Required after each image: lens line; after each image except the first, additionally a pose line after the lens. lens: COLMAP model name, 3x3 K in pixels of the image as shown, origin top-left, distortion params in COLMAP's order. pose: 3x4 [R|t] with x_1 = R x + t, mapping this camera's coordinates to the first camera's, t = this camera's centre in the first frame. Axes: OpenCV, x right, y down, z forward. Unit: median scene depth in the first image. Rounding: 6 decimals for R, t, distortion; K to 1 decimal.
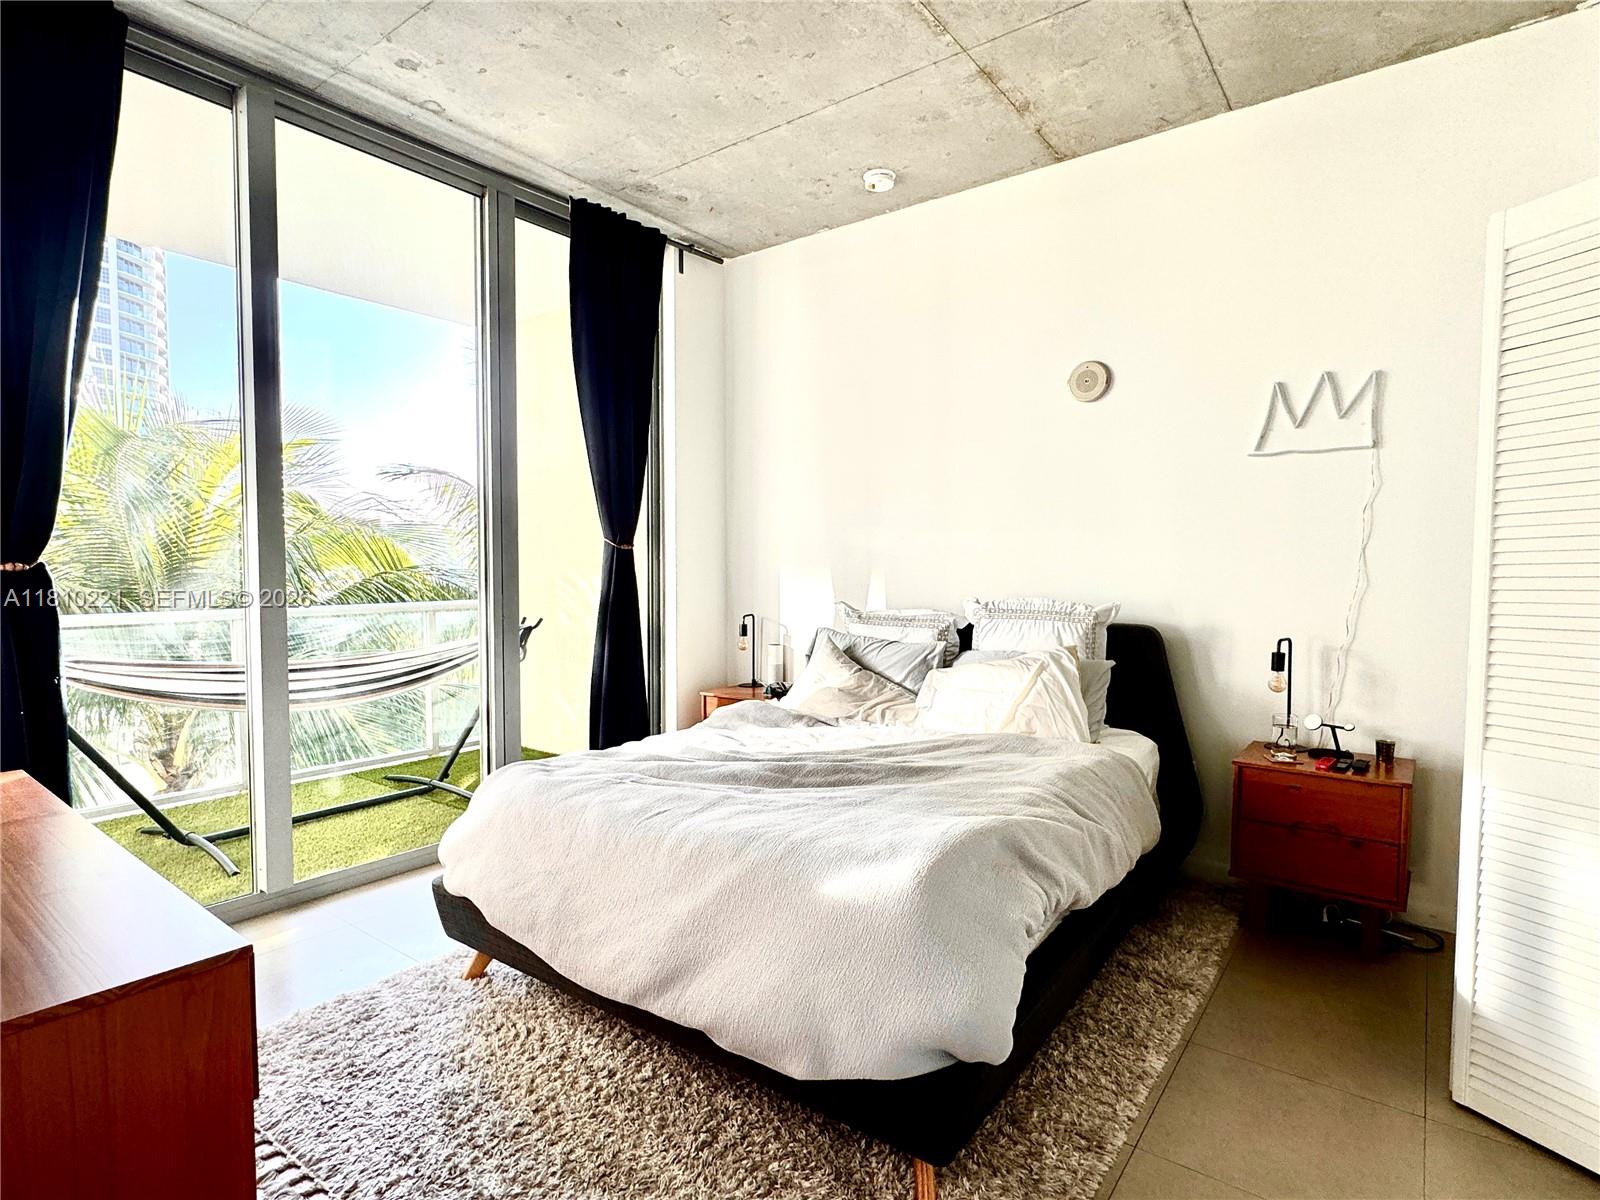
lens RADIAL K [[835.5, 0, 797.2], [0, 835.5, 605.3], [0, 0, 1]] dist [-0.010394, 0.000880]
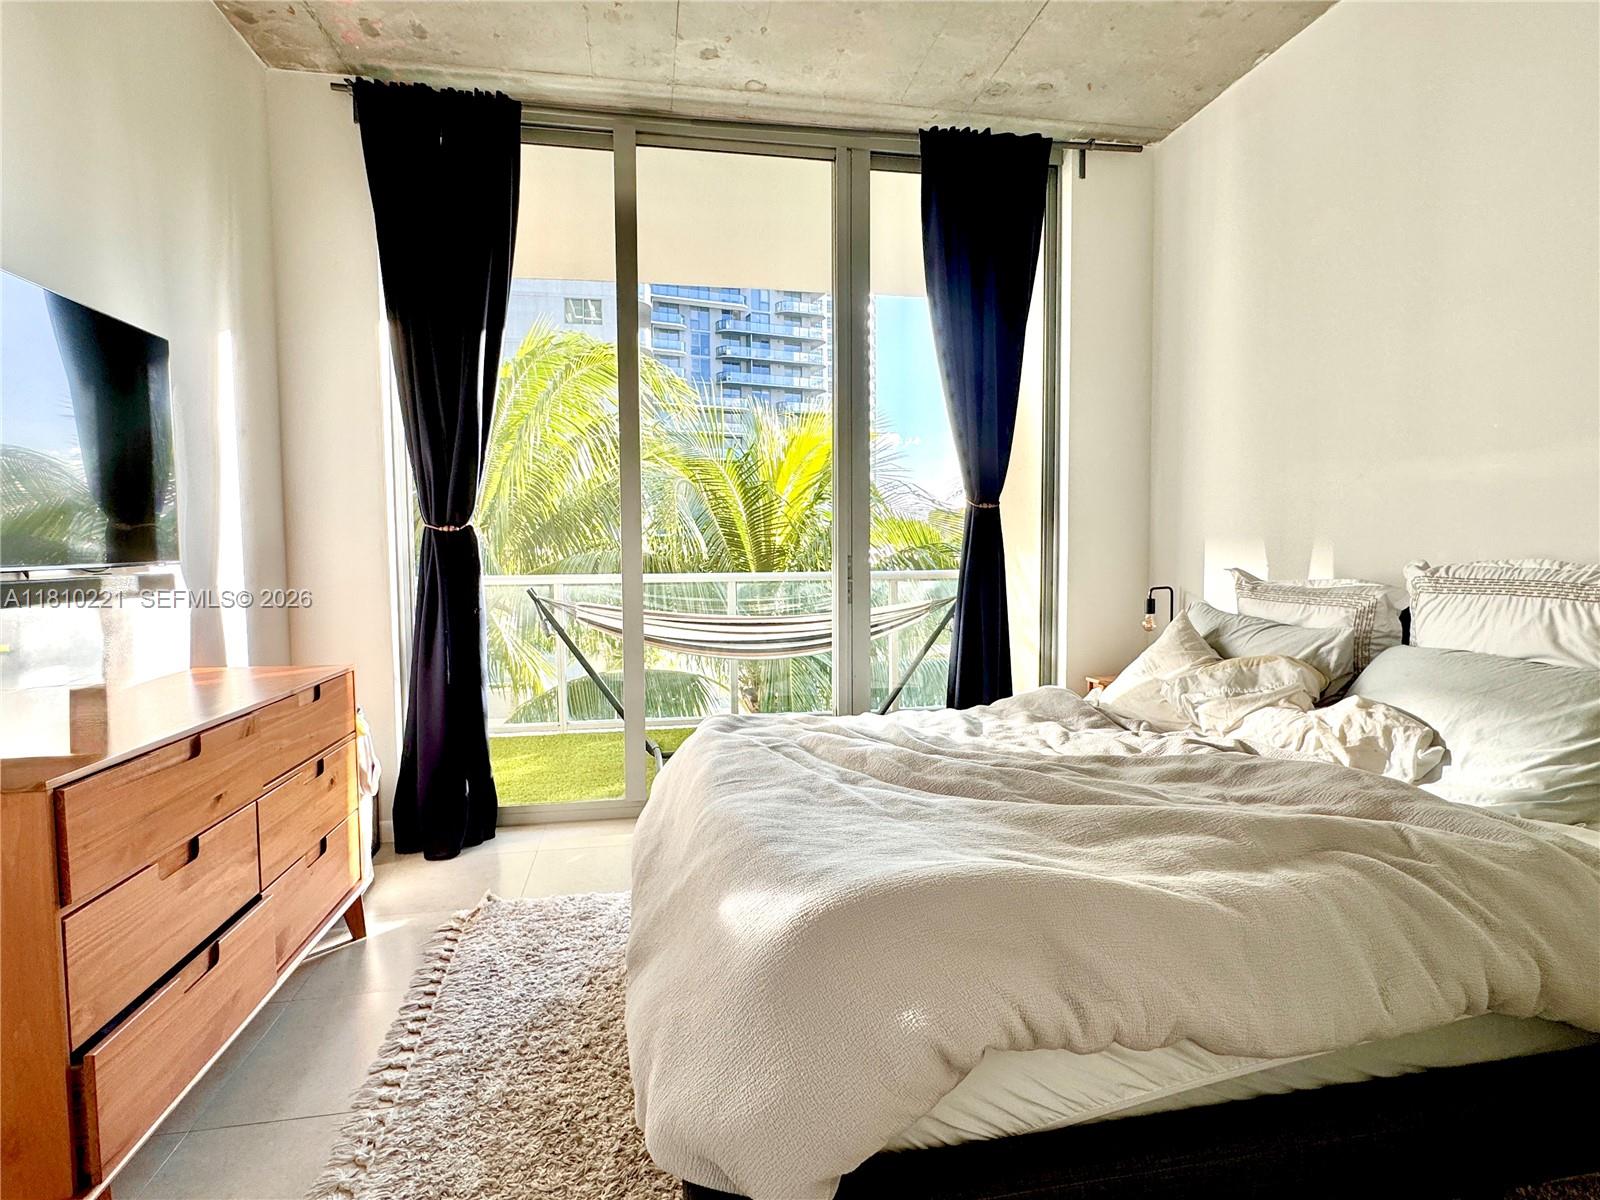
lens RADIAL K [[835.5, 0, 797.2], [0, 835.5, 605.3], [0, 0, 1]] dist [-0.010394, 0.000880]
pose [[0.731770, 0.037900, -0.680497, 0.293481], [-0.025107, 0.999274, 0.028654, 0.018374], [0.681089, -0.003883, 0.732190, 0.232808]]
